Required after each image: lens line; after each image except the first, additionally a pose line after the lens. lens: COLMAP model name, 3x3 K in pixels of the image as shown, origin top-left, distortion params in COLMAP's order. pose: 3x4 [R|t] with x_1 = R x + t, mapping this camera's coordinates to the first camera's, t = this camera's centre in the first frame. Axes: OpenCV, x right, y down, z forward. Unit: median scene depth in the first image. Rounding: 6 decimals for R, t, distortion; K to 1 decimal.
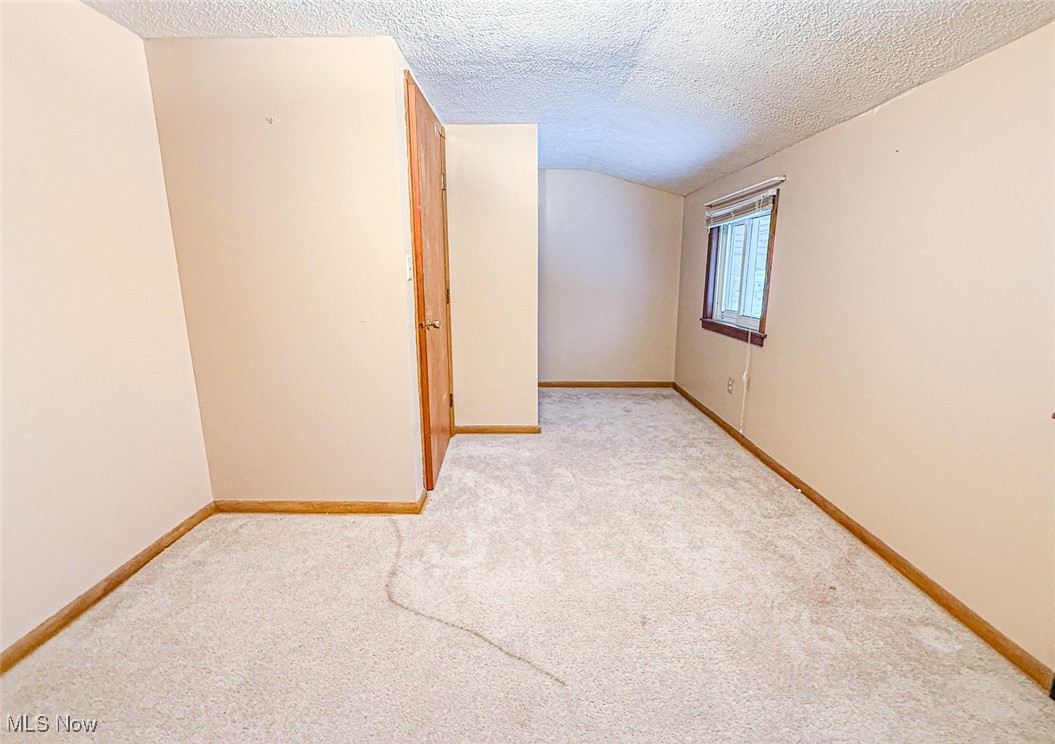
lens RADIAL K [[427.2, 0, 525.7], [0, 427.2, 367.2], [0, 0, 1]] dist [0.000850, -0.000077]
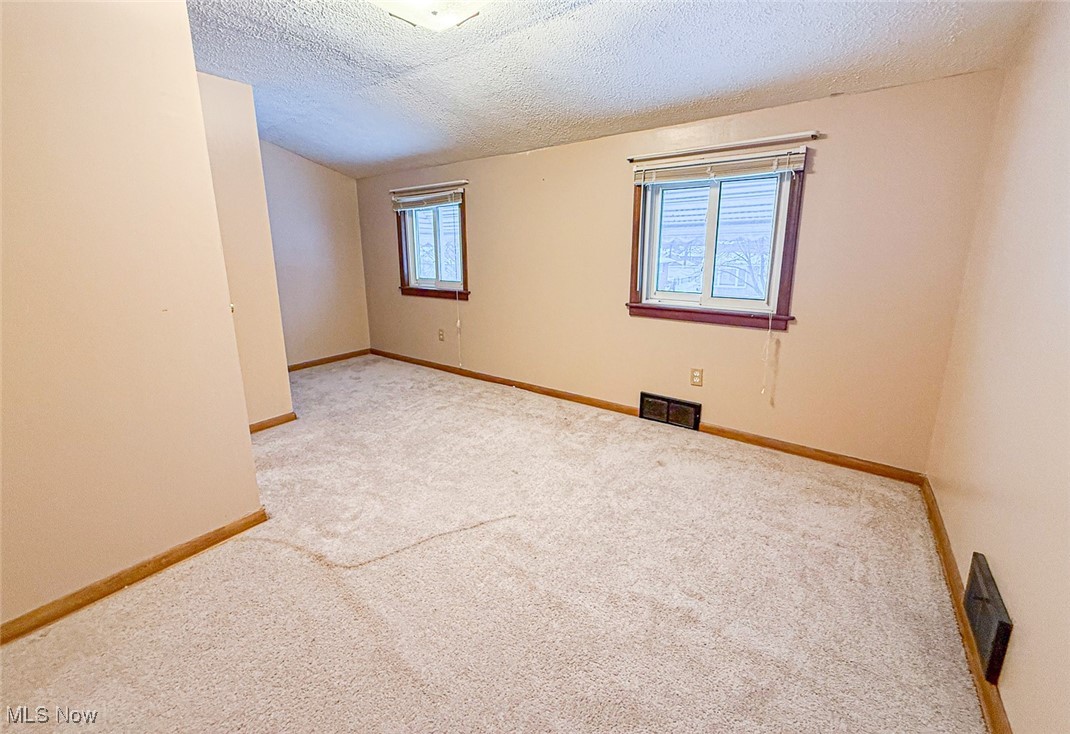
lens RADIAL K [[423.3, 0, 534.0], [0, 423.3, 369.5], [0, 0, 1]] dist [-0.000048, 0.000037]
pose [[0.571195, -0.229906, 0.787959, -0.472641], [0.186974, 0.971179, 0.147826, 0.007258], [-0.799235, 0.062891, 0.597719, -0.001520]]
